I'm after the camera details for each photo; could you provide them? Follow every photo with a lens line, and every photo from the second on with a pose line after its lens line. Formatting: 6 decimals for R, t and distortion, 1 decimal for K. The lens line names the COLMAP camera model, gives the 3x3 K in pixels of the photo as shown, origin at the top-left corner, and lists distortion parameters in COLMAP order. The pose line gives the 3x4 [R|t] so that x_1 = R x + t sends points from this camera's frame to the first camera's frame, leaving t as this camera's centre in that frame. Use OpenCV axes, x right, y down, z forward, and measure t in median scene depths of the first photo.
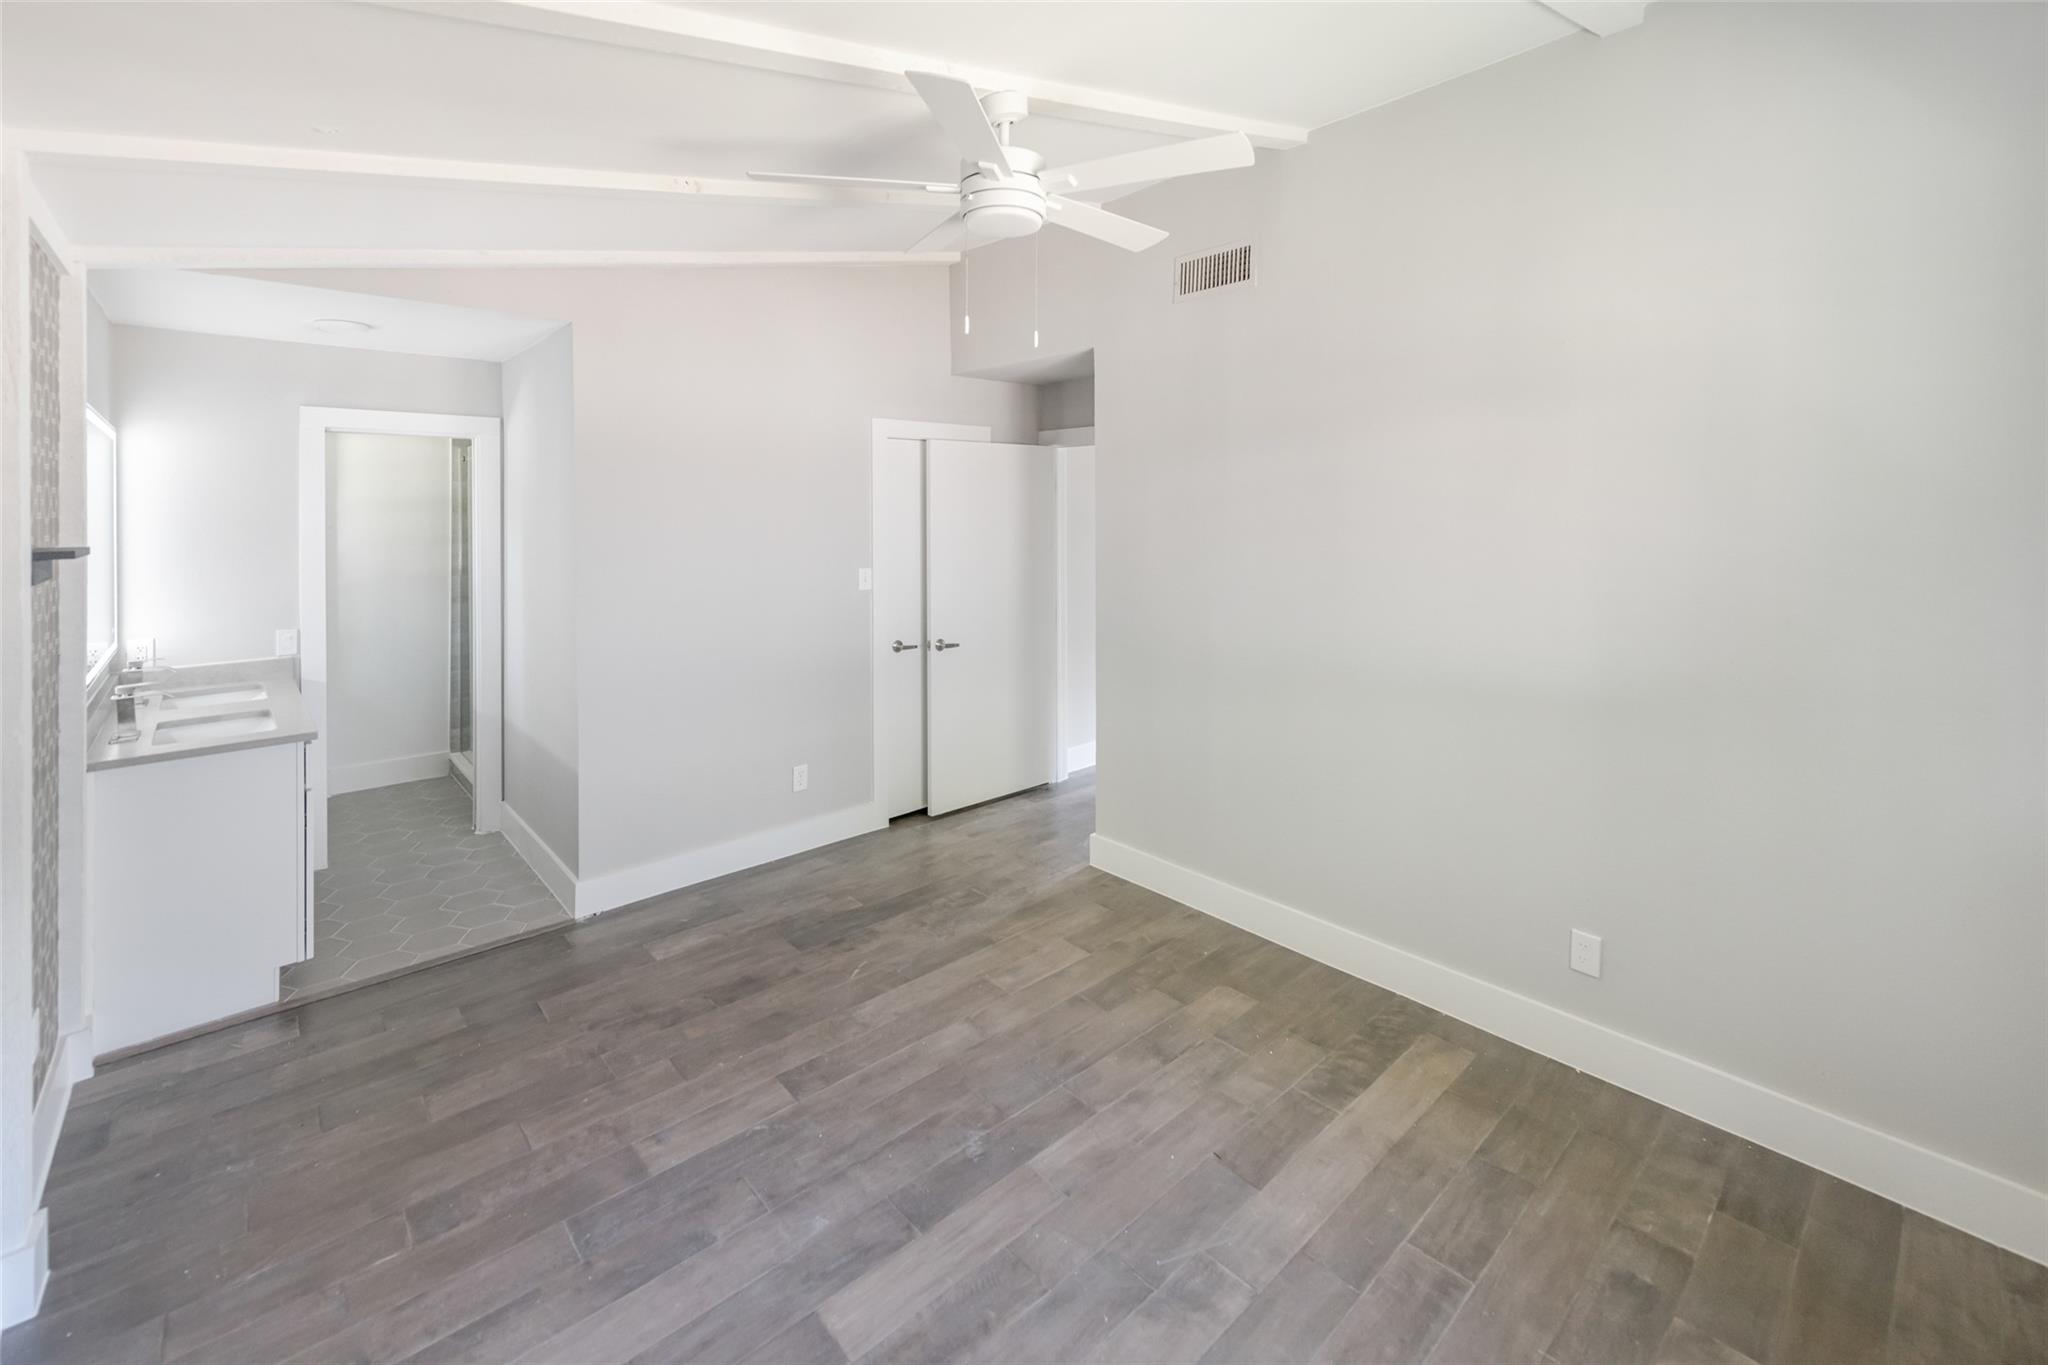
lens RADIAL K [[842.1, 0, 1024.0], [0, 842.1, 682.5], [0, 0, 1]] dist [0.002565, 0.000137]
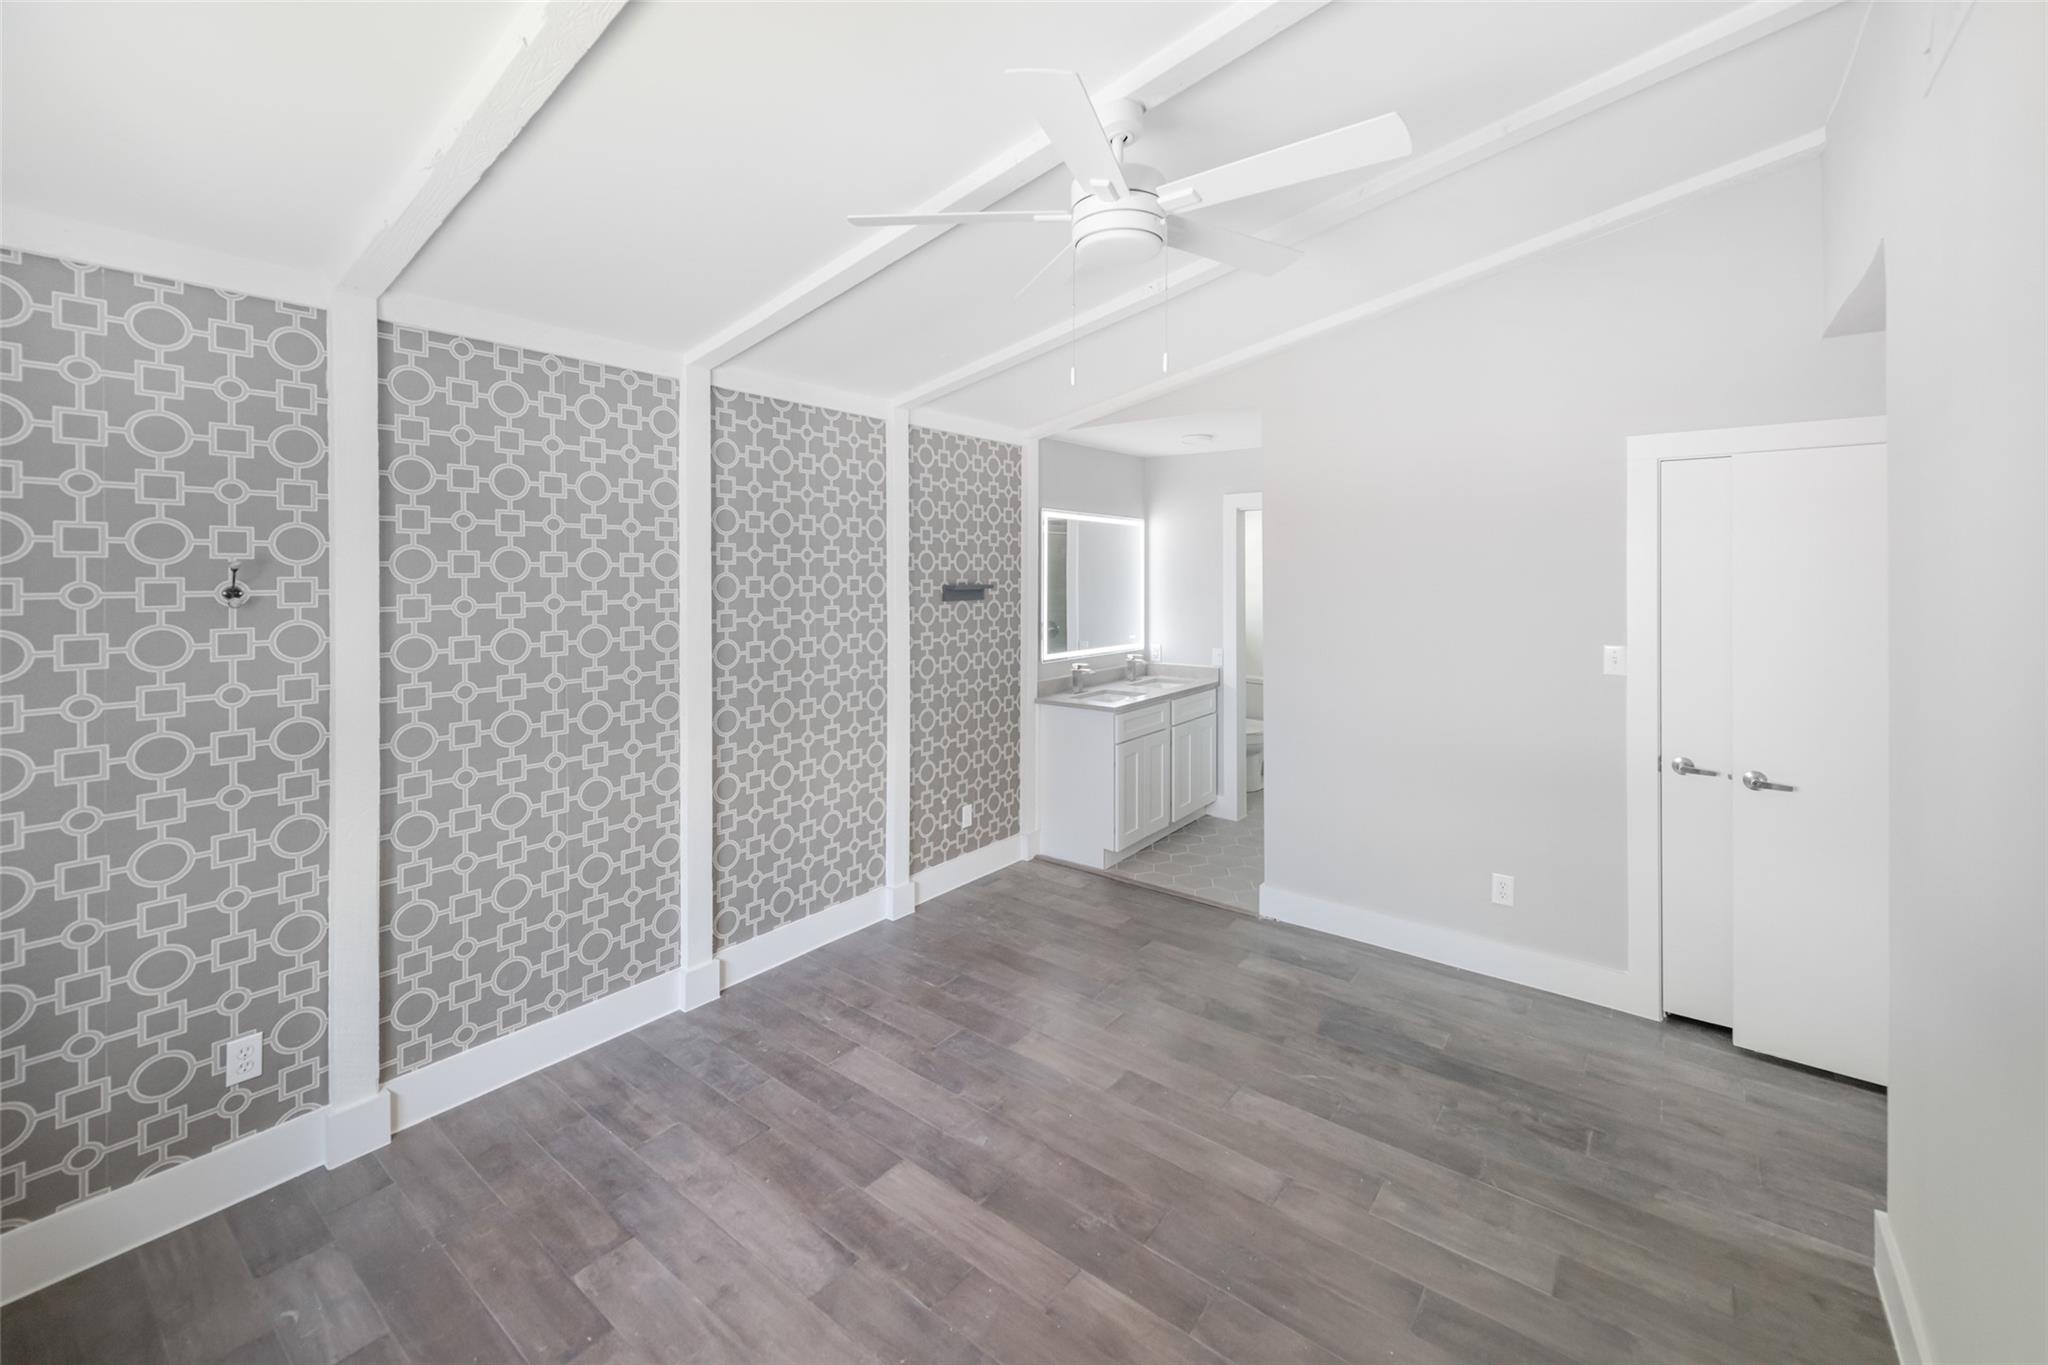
lens RADIAL K [[821.4, 0, 1022.3], [0, 821.4, 727.7], [0, 0, 1]] dist [-0.000721, -0.000097]
pose [[0.170098, 0.189306, -0.967073, 0.606758], [-0.201897, 0.967251, 0.153829, -0.103742], [0.964523, 0.169083, 0.202748, 0.530831]]
